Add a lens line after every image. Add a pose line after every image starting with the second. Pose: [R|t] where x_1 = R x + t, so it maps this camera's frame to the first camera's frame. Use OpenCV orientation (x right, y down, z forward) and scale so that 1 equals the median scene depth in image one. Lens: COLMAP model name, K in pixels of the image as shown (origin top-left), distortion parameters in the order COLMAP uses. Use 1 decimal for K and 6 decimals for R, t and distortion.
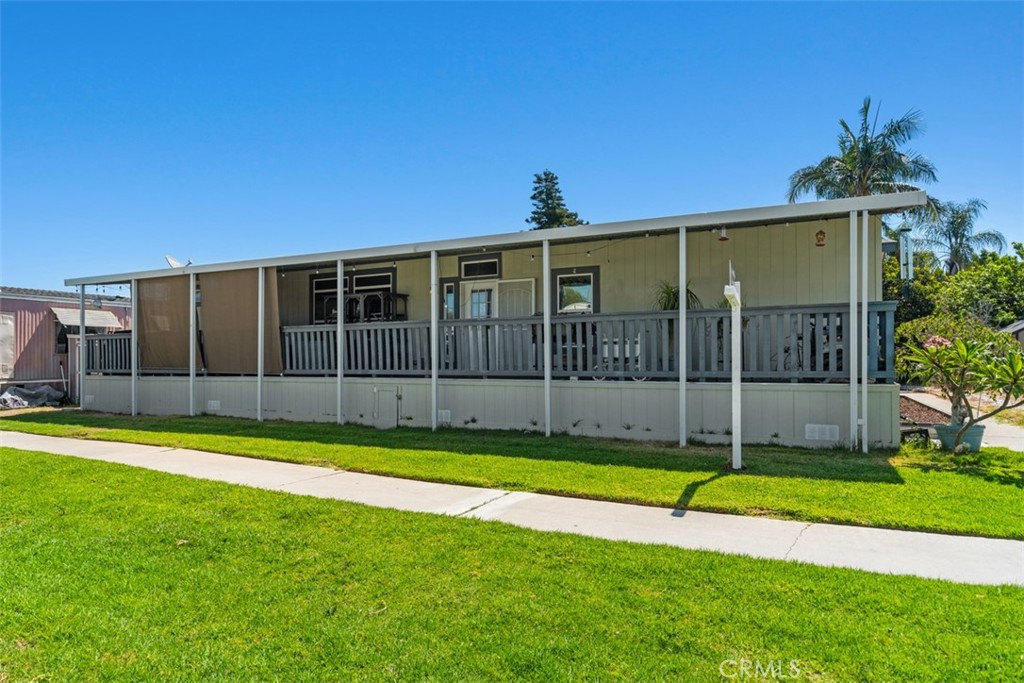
lens RADIAL K [[604.5, 0, 510.1], [0, 604.5, 354.0], [0, 0, 1]] dist [0.001491, 0.000599]
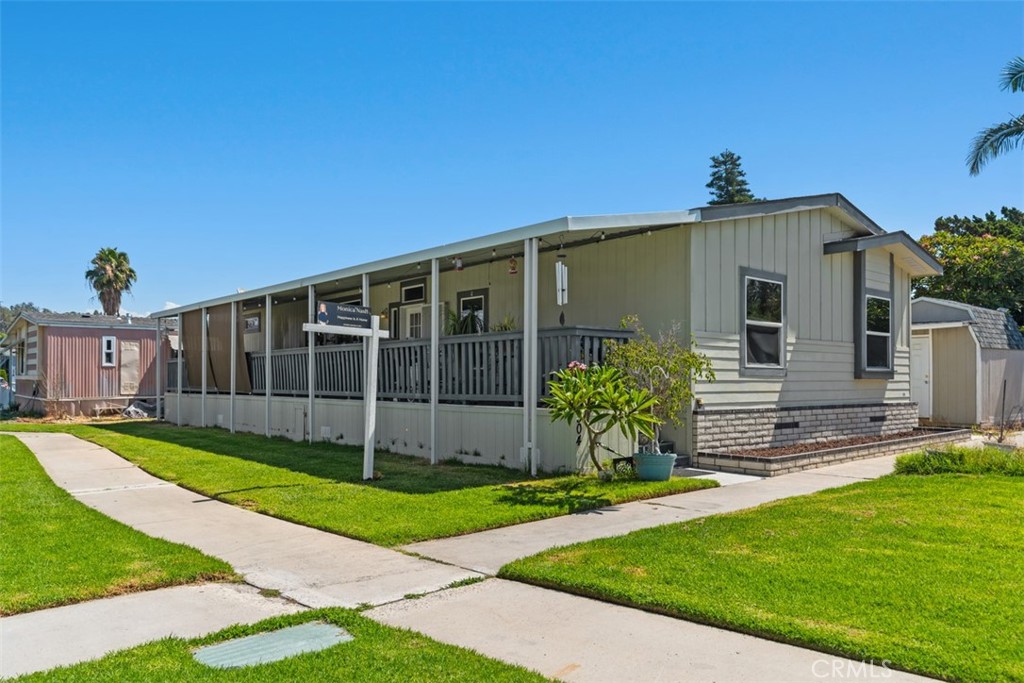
lens RADIAL K [[730.9, 0, 512.0], [0, 730.9, 341.5], [0, 0, 1]] dist [0.005116, 0.000660]
pose [[0.921155, -0.016155, -0.388860, 0.656061], [0.000243, 0.999162, -0.040935, -0.007674], [0.389196, 0.037613, 0.920387, -0.098272]]
